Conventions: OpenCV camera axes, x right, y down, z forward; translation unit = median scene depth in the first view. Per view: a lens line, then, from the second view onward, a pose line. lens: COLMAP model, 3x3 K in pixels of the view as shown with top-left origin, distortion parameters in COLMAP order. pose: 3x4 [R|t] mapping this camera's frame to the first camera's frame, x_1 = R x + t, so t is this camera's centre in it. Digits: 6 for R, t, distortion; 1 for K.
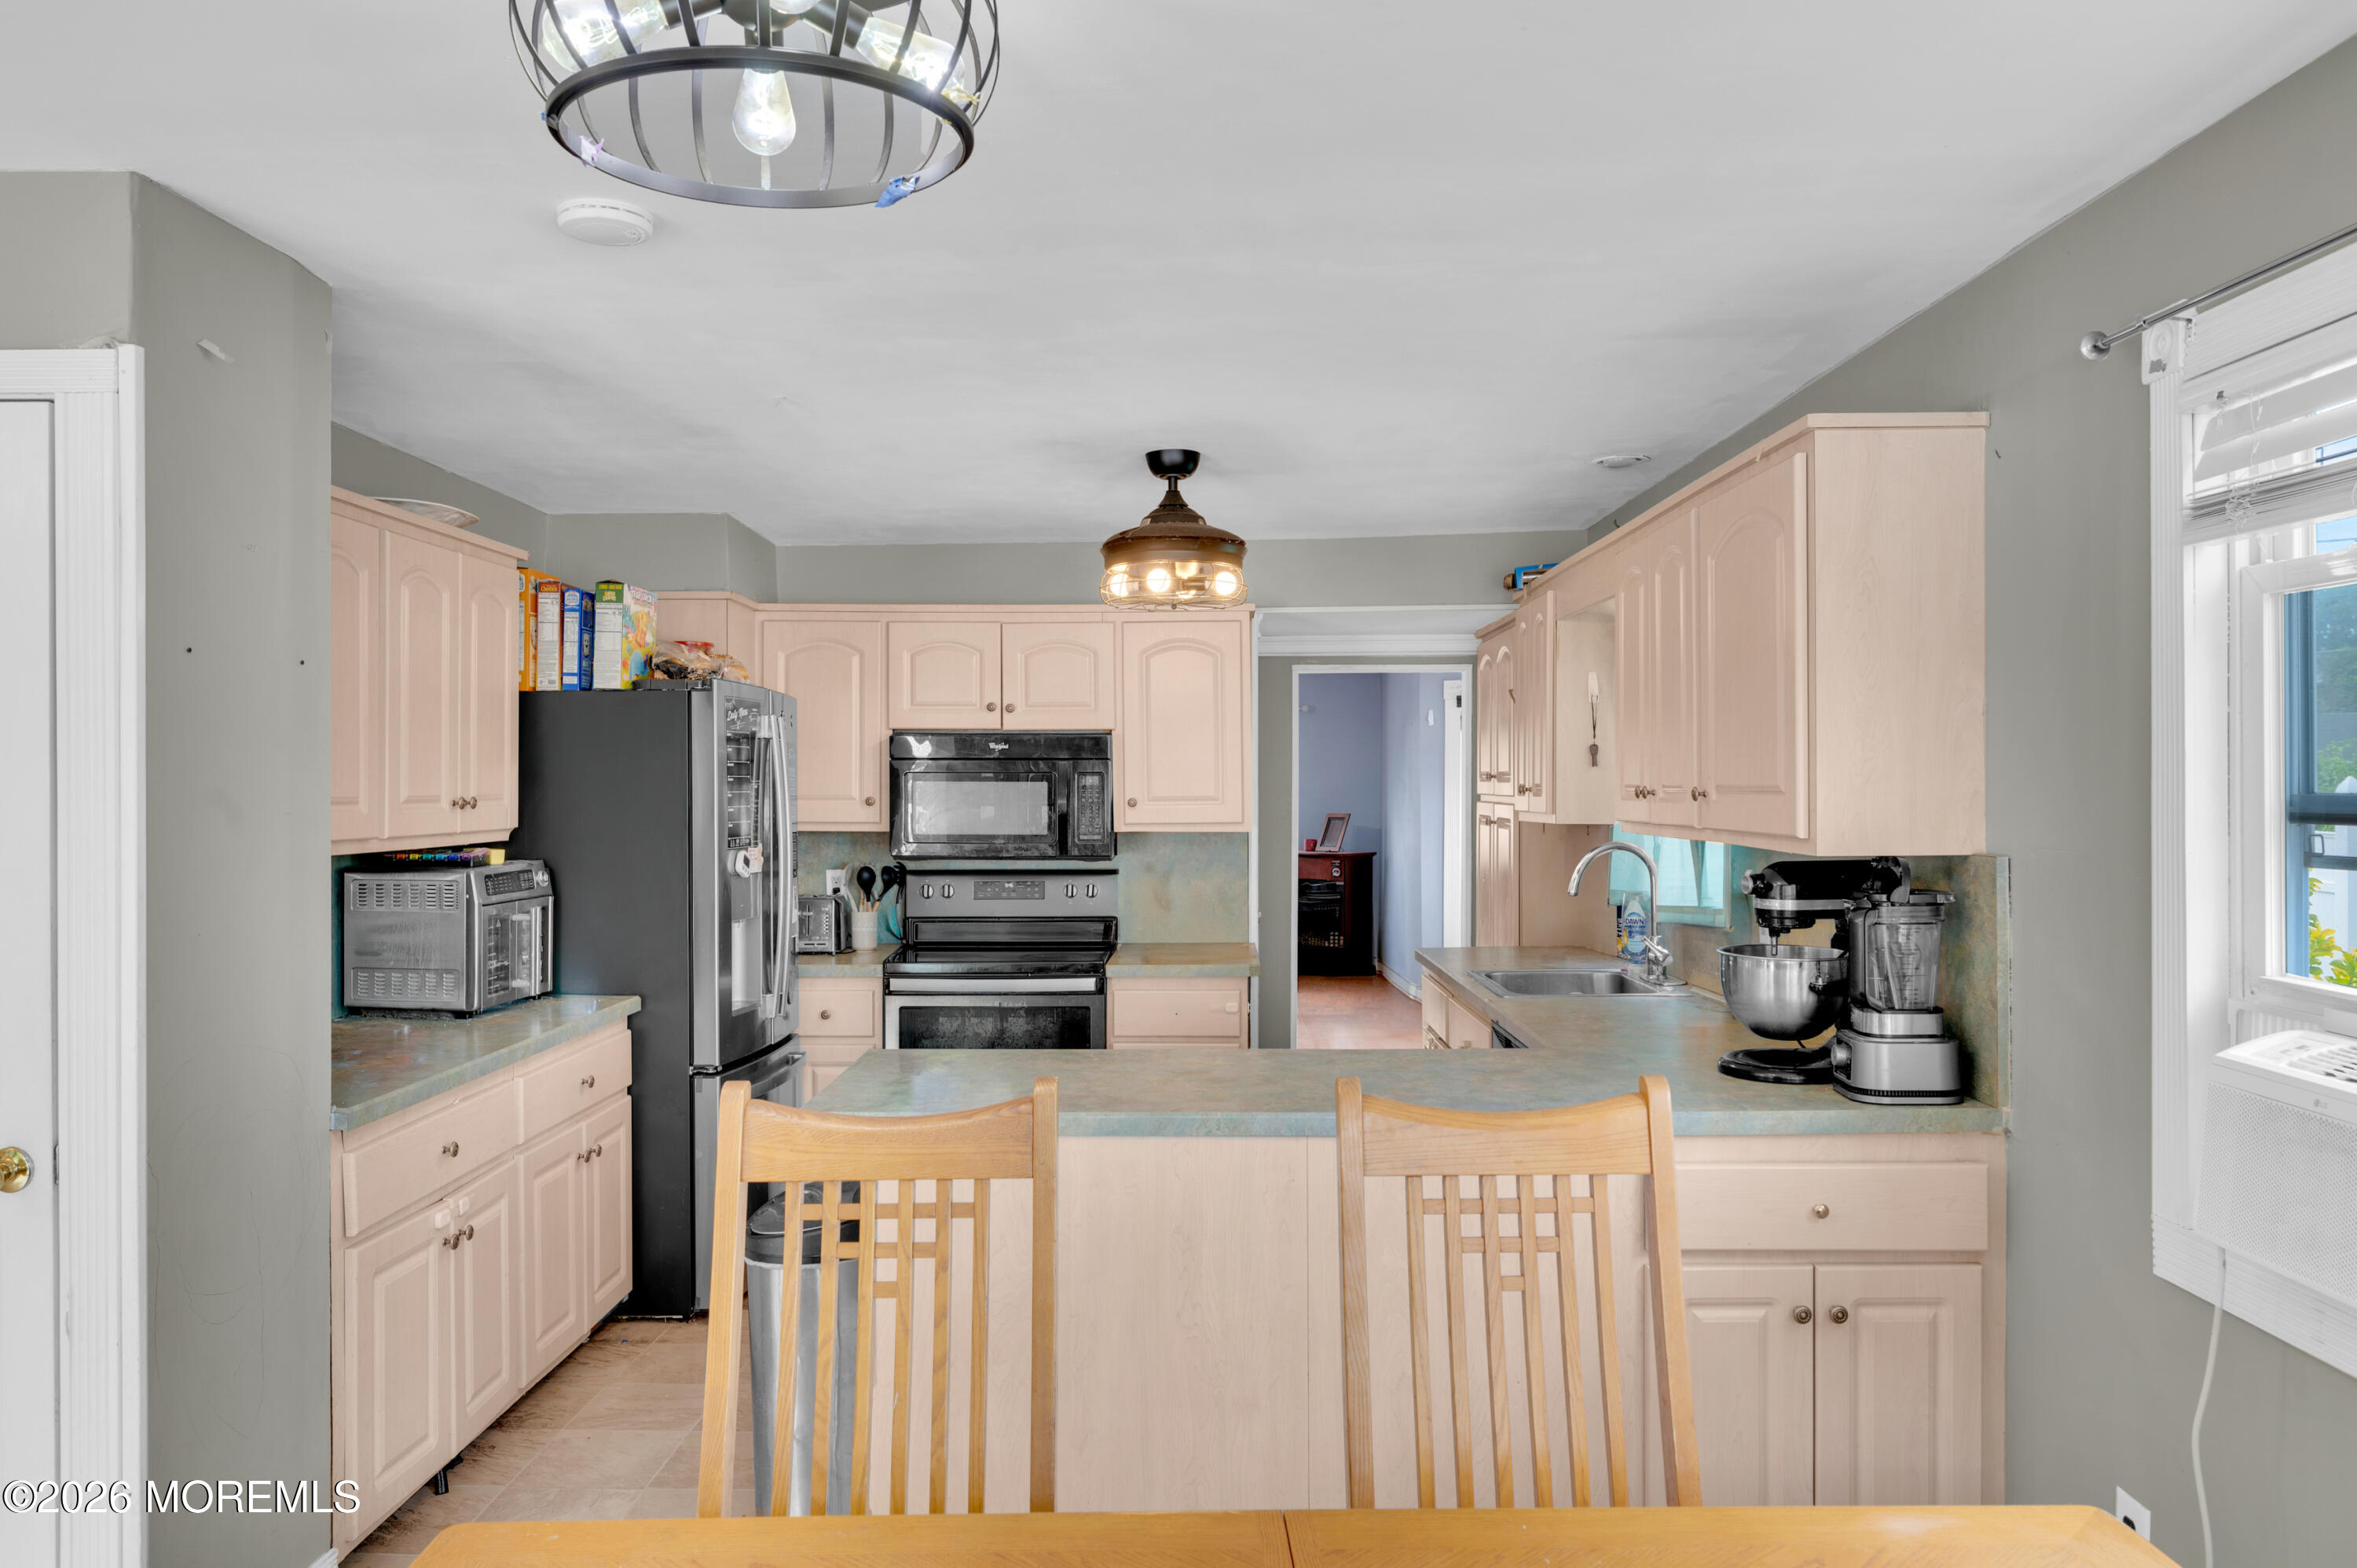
lens RADIAL K [[1607.8, 0, 1178.5], [0, 1607.8, 784.0], [0, 0, 1]] dist [-0.007492, -0.003869]
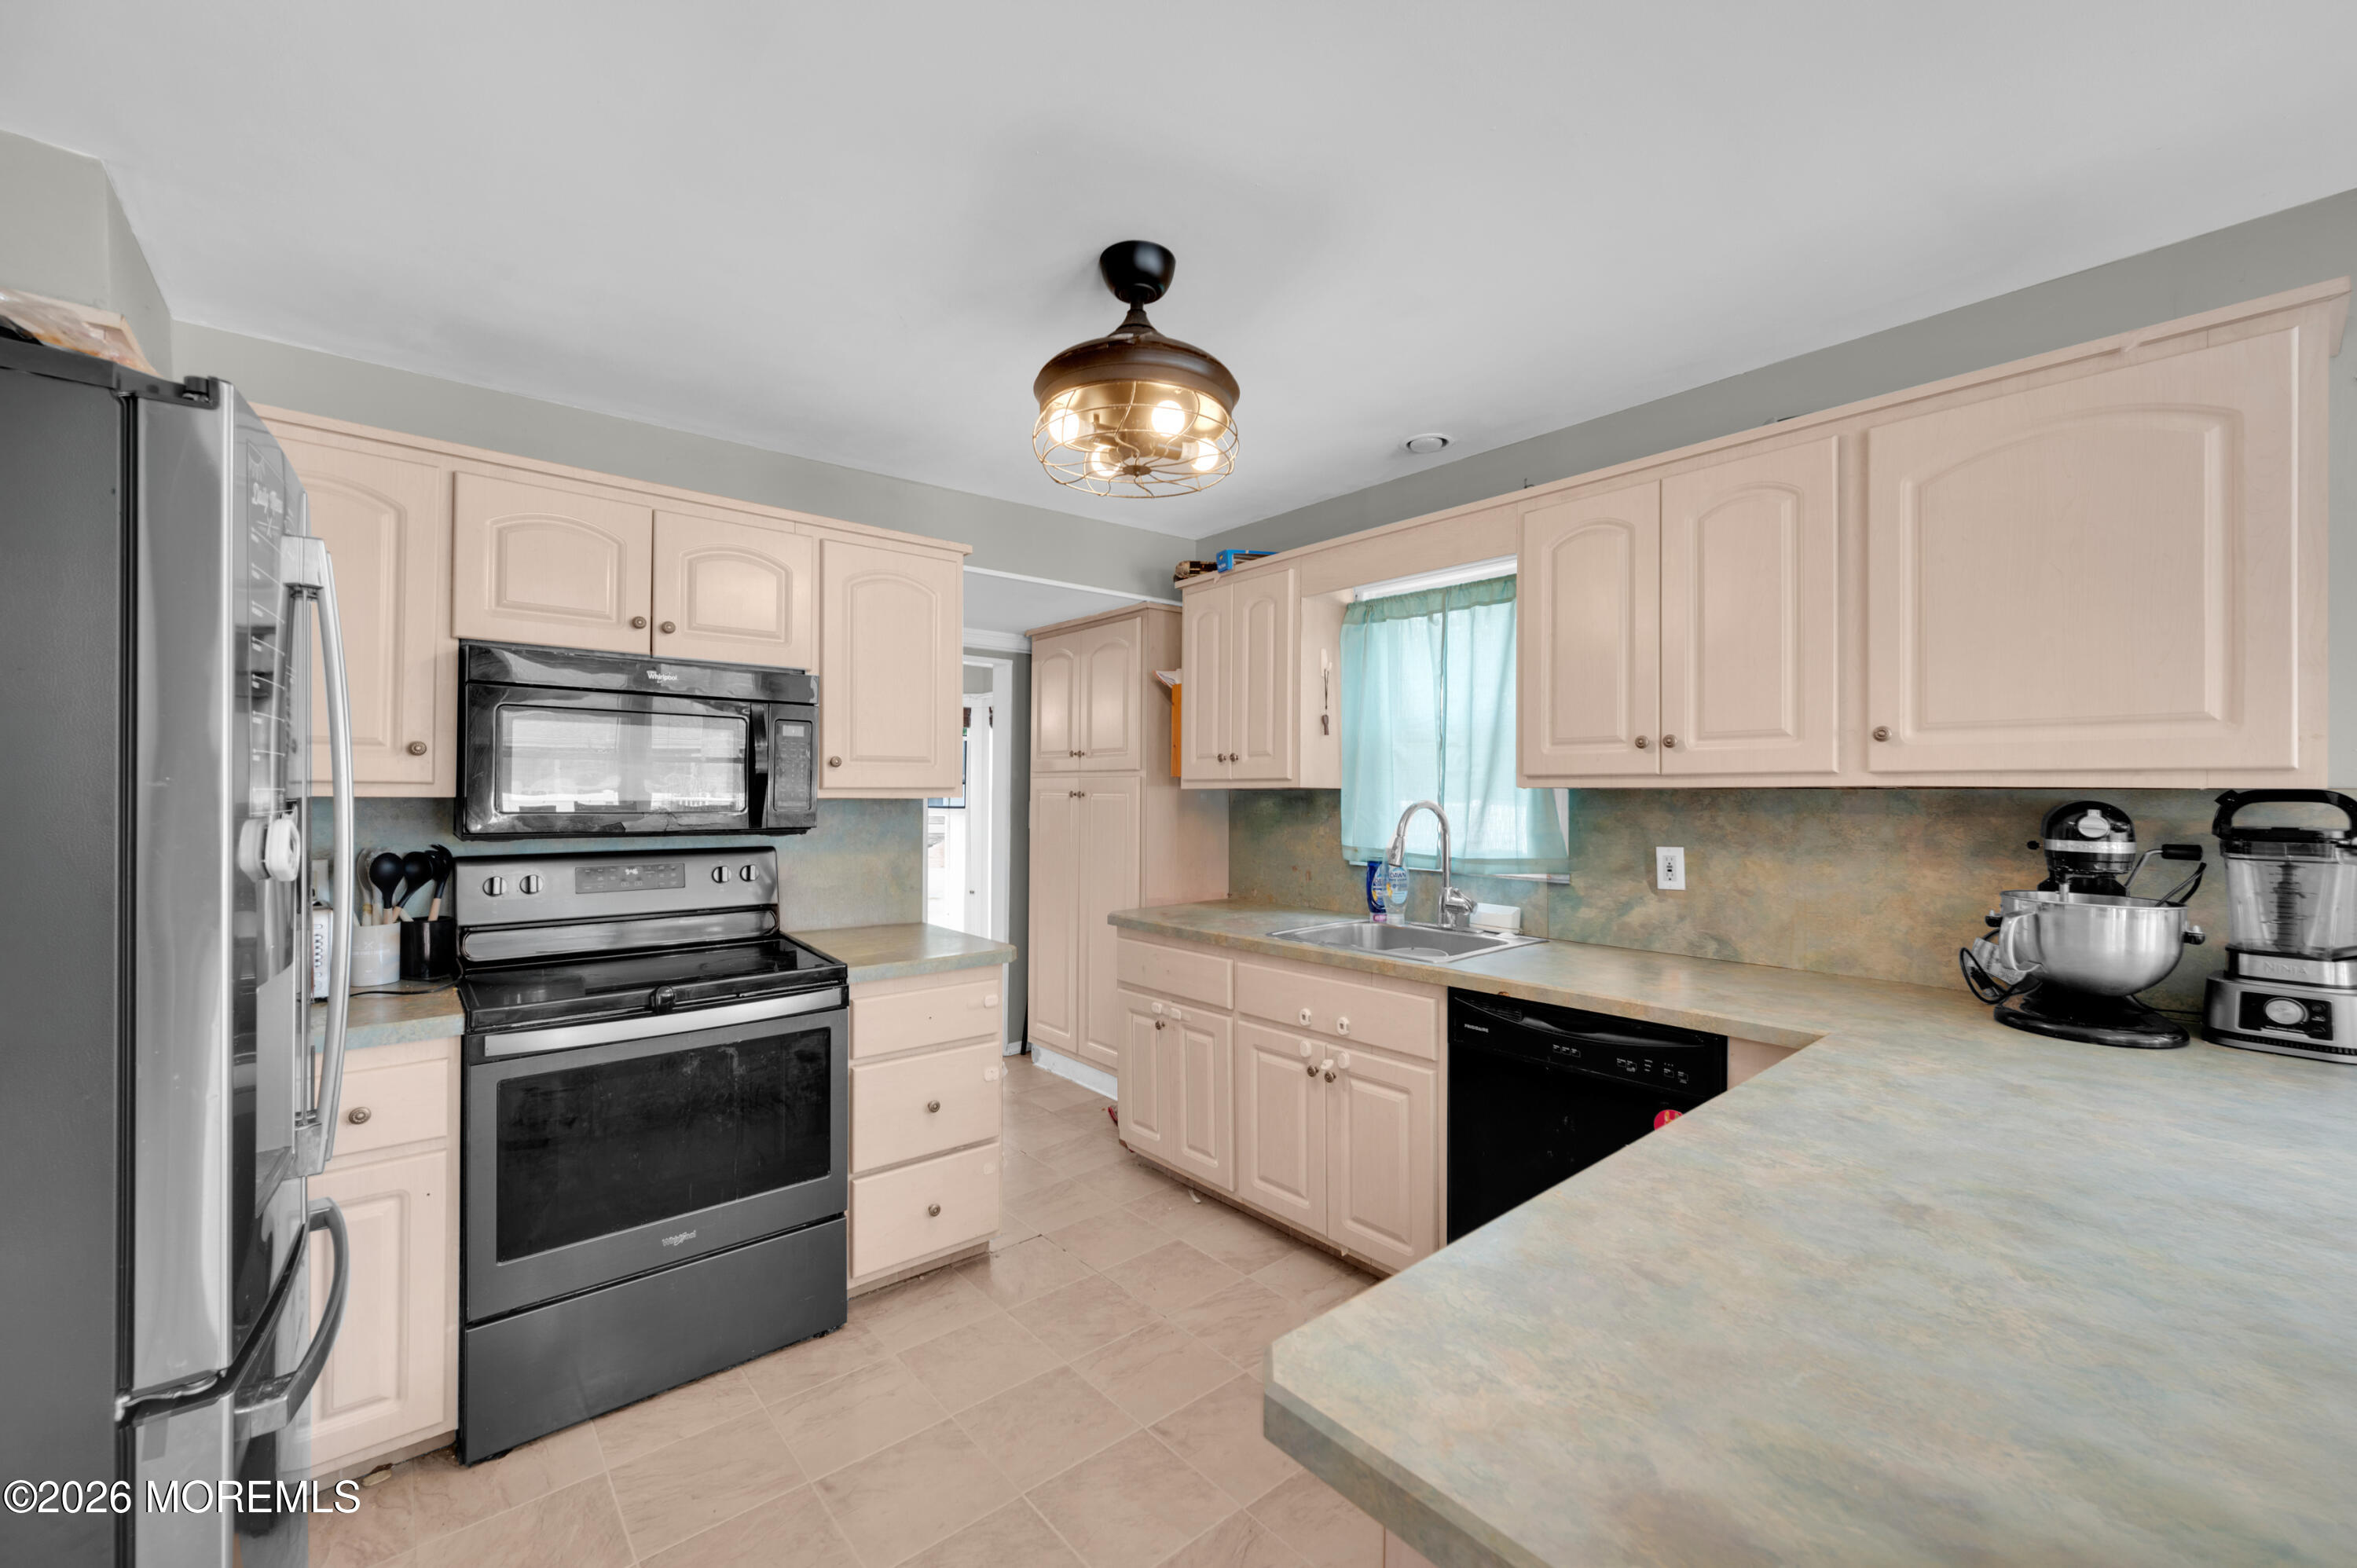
lens RADIAL K [[926.8, 0, 1181.7], [0, 926.8, 787.1], [0, 0, 1]] dist [0.001181, 0.000018]
pose [[0.749026, 0.009454, 0.662473, -0.222144], [-0.006190, 0.999954, -0.007270, 0.028290], [-0.662511, 0.001345, 0.749051, 0.568522]]
